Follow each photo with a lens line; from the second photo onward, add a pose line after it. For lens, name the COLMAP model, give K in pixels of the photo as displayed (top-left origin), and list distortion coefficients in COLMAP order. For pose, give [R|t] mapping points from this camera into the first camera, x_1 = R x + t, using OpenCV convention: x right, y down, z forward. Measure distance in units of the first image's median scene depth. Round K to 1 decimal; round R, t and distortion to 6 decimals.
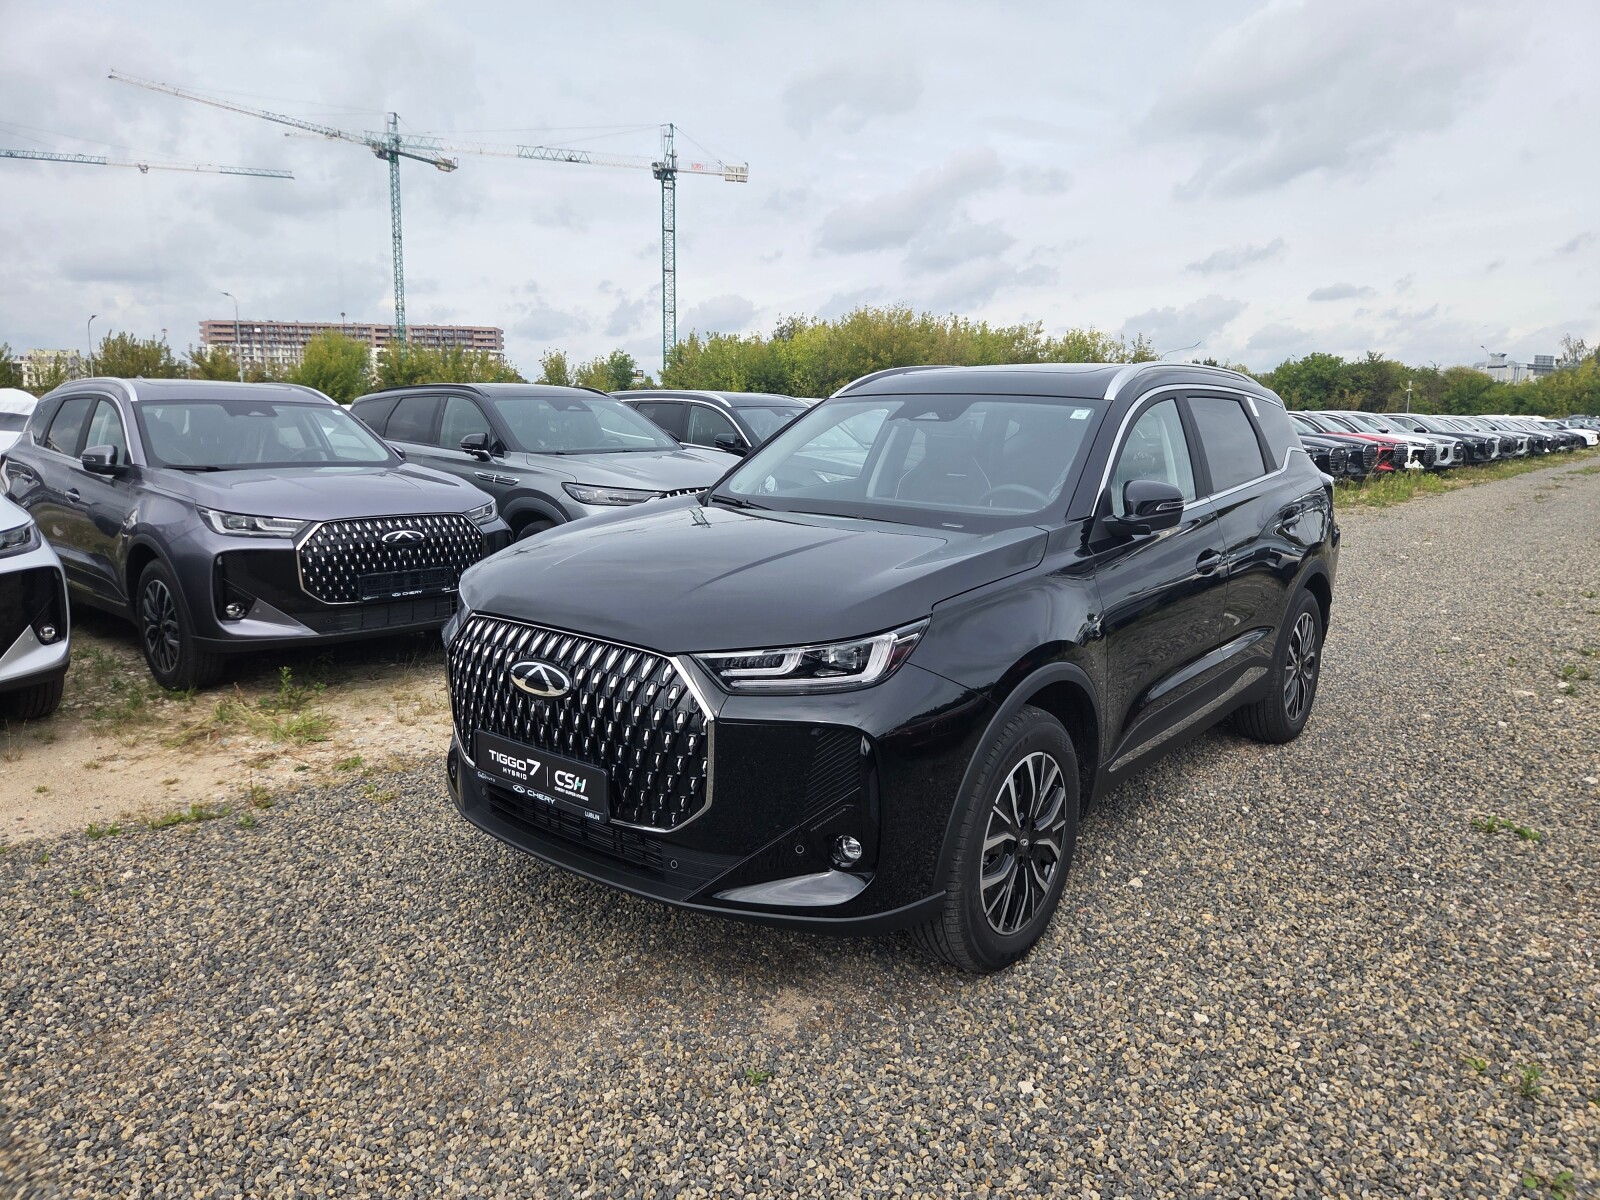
lens RADIAL K [[1079.7, 0, 808.3], [0, 1079.7, 607.7], [0, 0, 1]] dist [0.081903, -0.067932]
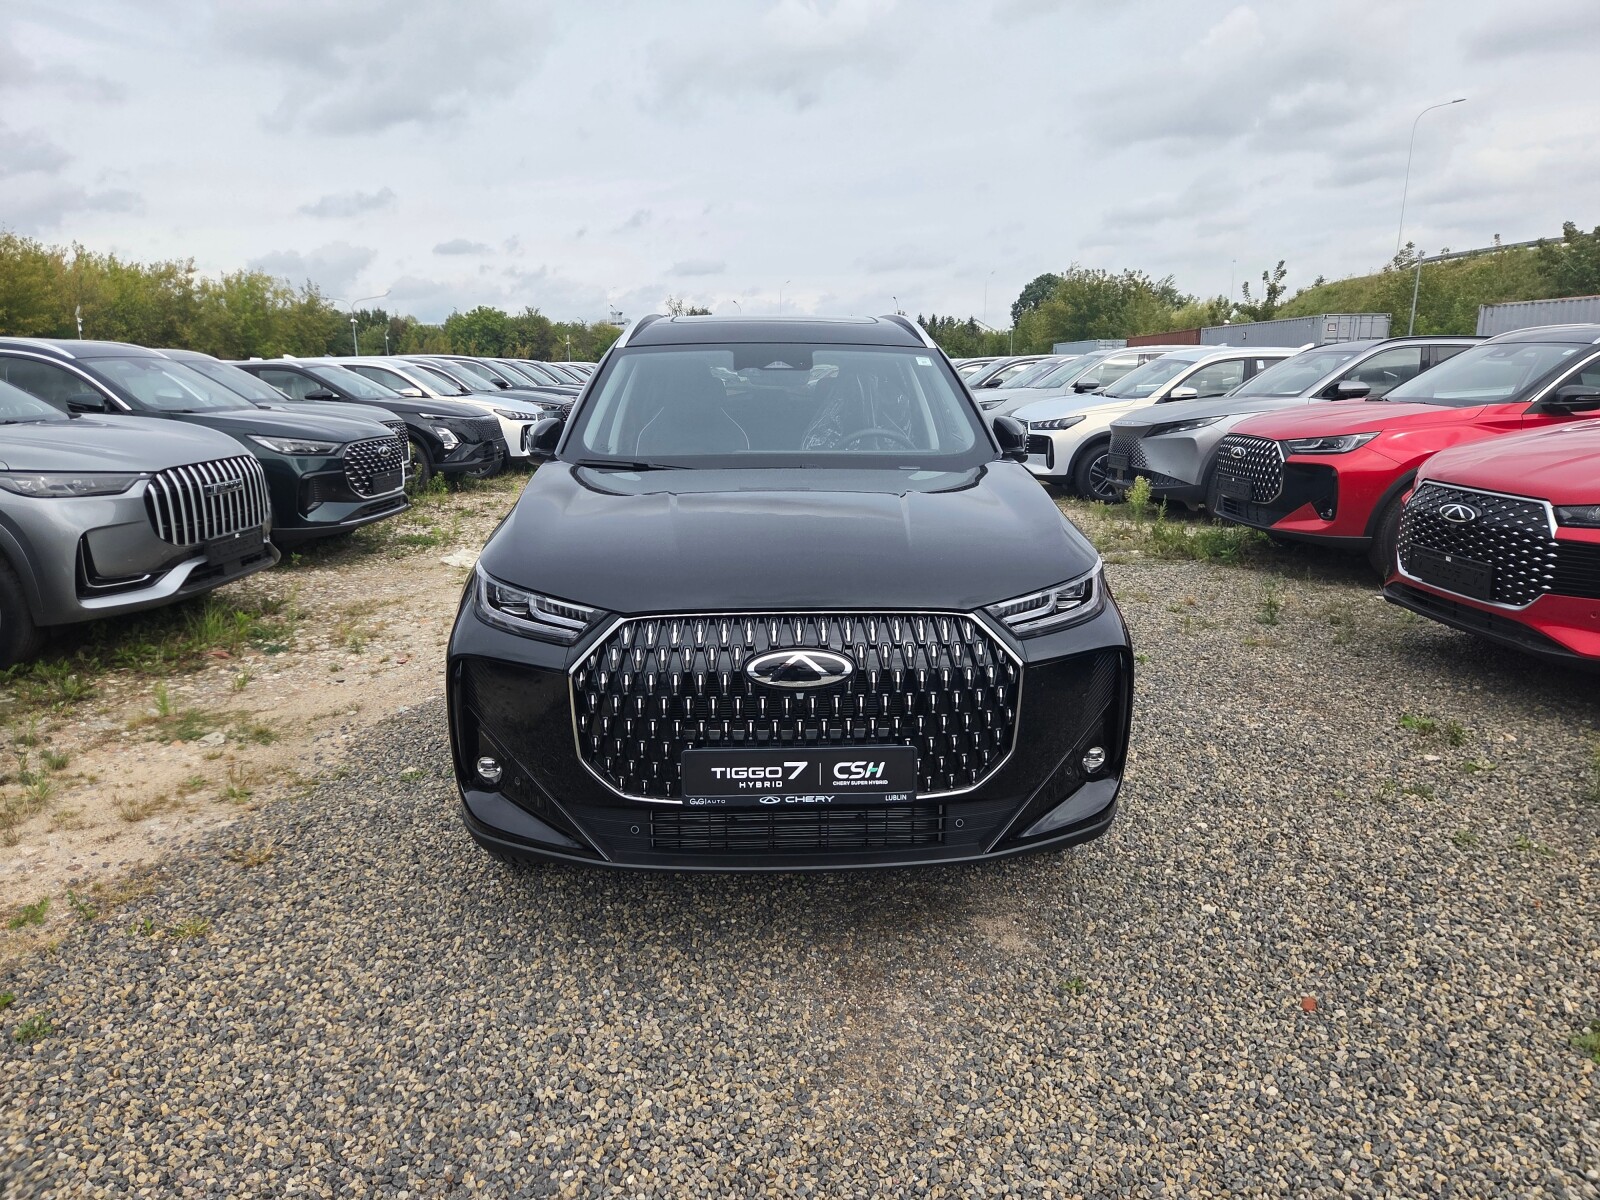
lens RADIAL K [[1064.5, 0, 800.0], [0, 1064.5, 600.0], [0, 0, 1]] dist [0.099896, -0.083809]
pose [[0.746346, -0.158301, 0.646459, -0.783007], [0.133030, 0.987184, 0.088151, -0.065556], [-0.652128, 0.020207, 0.757839, 0.330134]]
